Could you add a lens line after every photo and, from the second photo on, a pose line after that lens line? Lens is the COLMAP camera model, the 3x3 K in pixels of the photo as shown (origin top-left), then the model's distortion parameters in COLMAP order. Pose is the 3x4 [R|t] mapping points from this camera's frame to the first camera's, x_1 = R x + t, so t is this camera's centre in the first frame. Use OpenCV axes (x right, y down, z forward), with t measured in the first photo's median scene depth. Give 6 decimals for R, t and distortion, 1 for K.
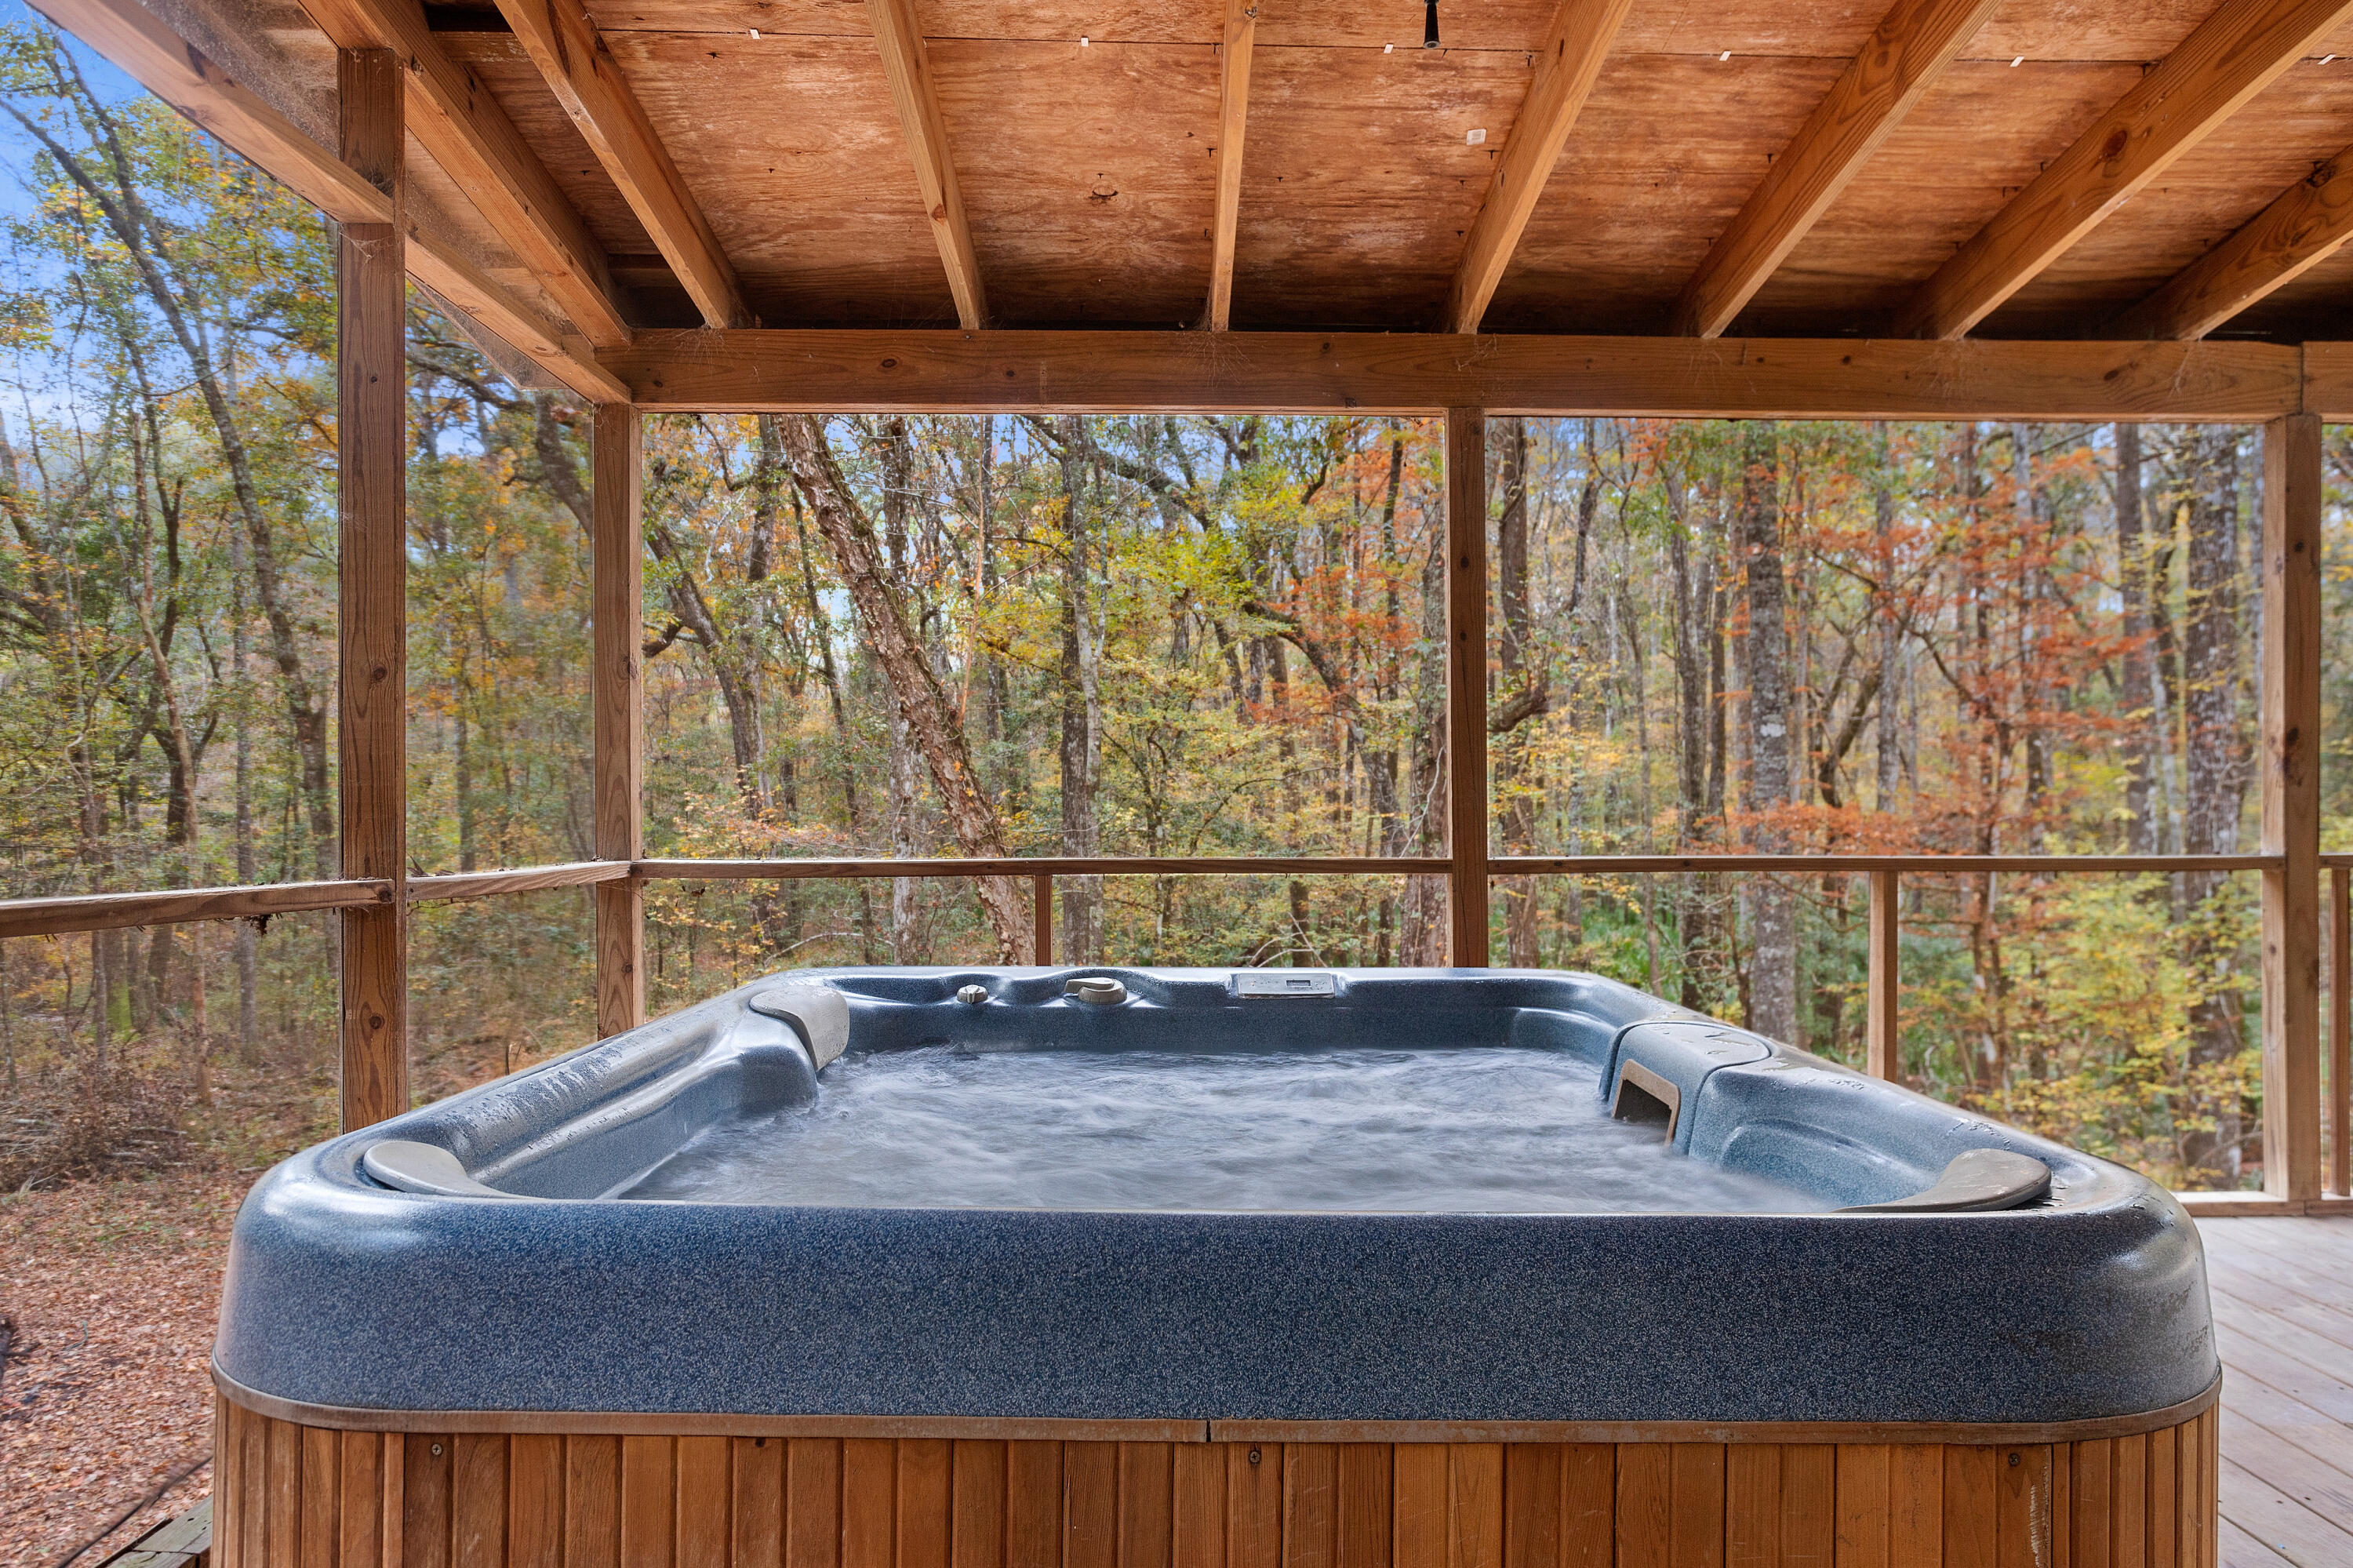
lens RADIAL K [[1558.4, 0, 1180.1], [0, 1558.4, 841.1], [0, 0, 1]] dist [-0.051349, 0.061179]
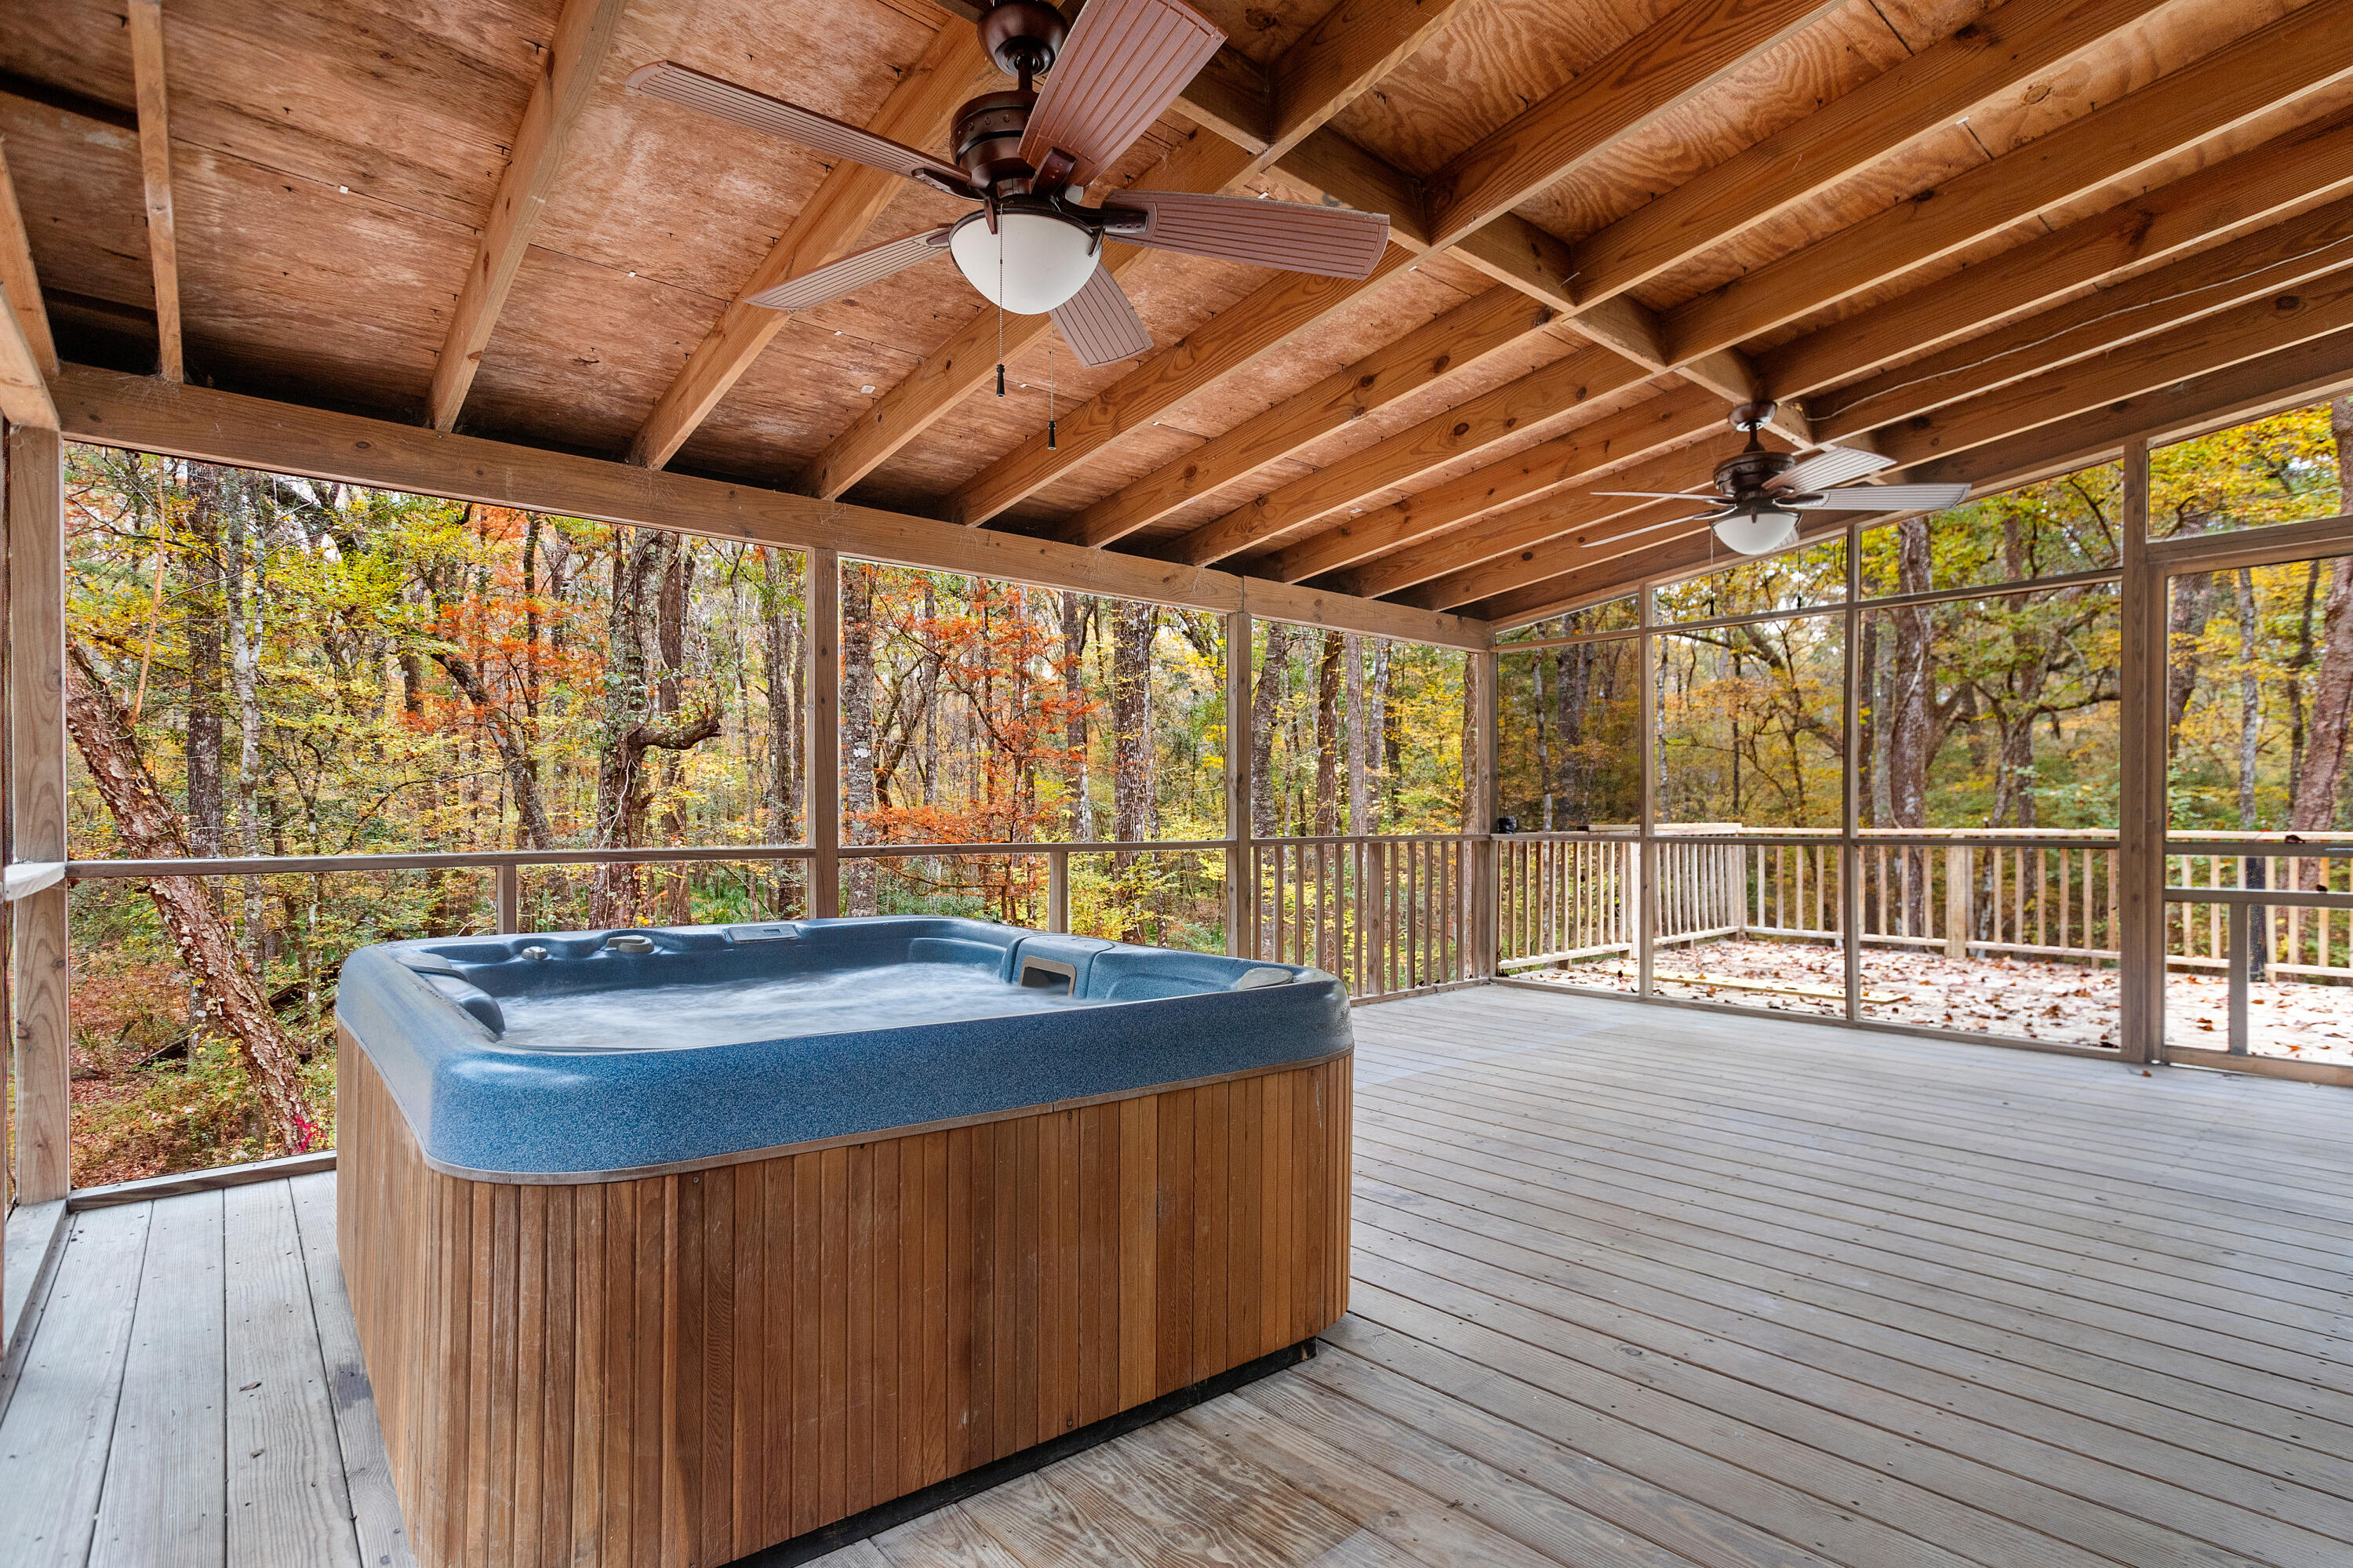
lens RADIAL K [[1238.9, 0, 1199.8], [0, 1238.9, 830.0], [0, 0, 1]] dist [-0.003765, 0.001882]
pose [[0.769441, -0.005832, 0.638691, -0.313902], [0.006793, 0.999976, 0.000948, -0.004600], [-0.638682, 0.003609, 0.769463, -0.164054]]
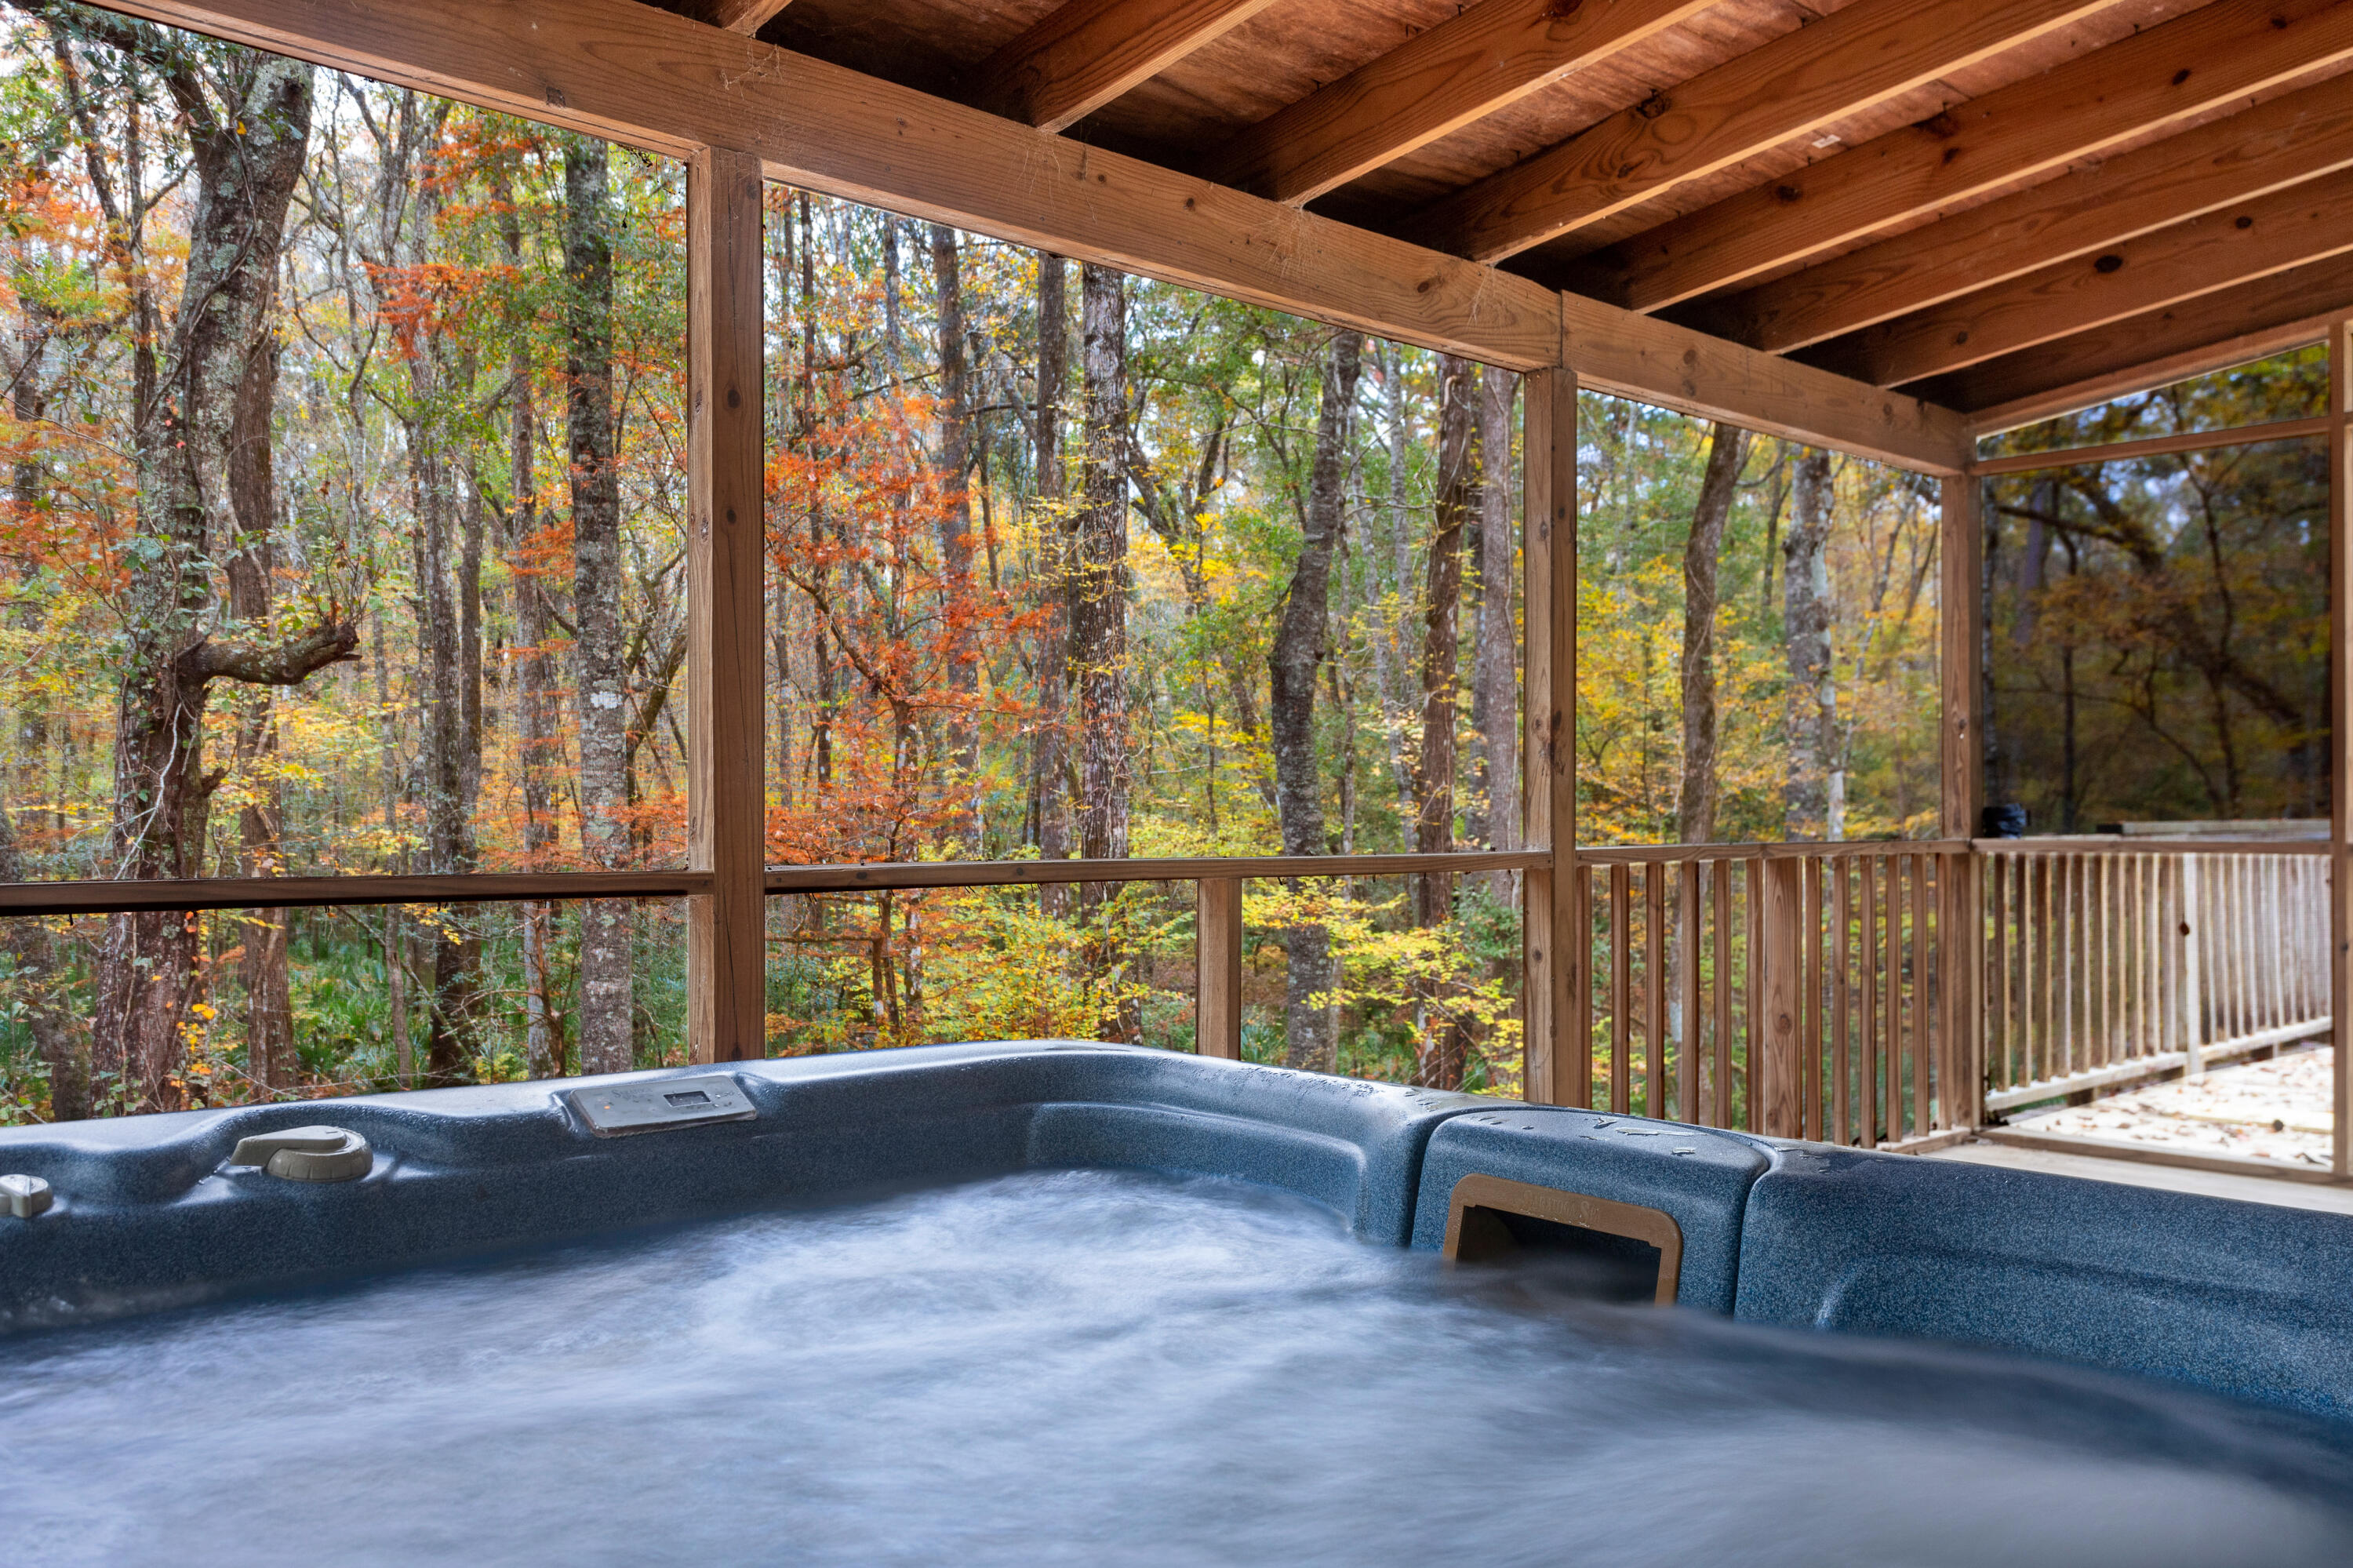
lens RADIAL K [[1946.0, 0, 1175.8], [0, 1946.0, 823.1], [0, 0, 1]] dist [0.039285, 0.004948]
pose [[0.735294, -0.001212, 0.677747, -0.226165], [0.008866, 0.999930, -0.007830, -0.000107], [-0.677690, 0.011766, 0.735254, 0.305680]]
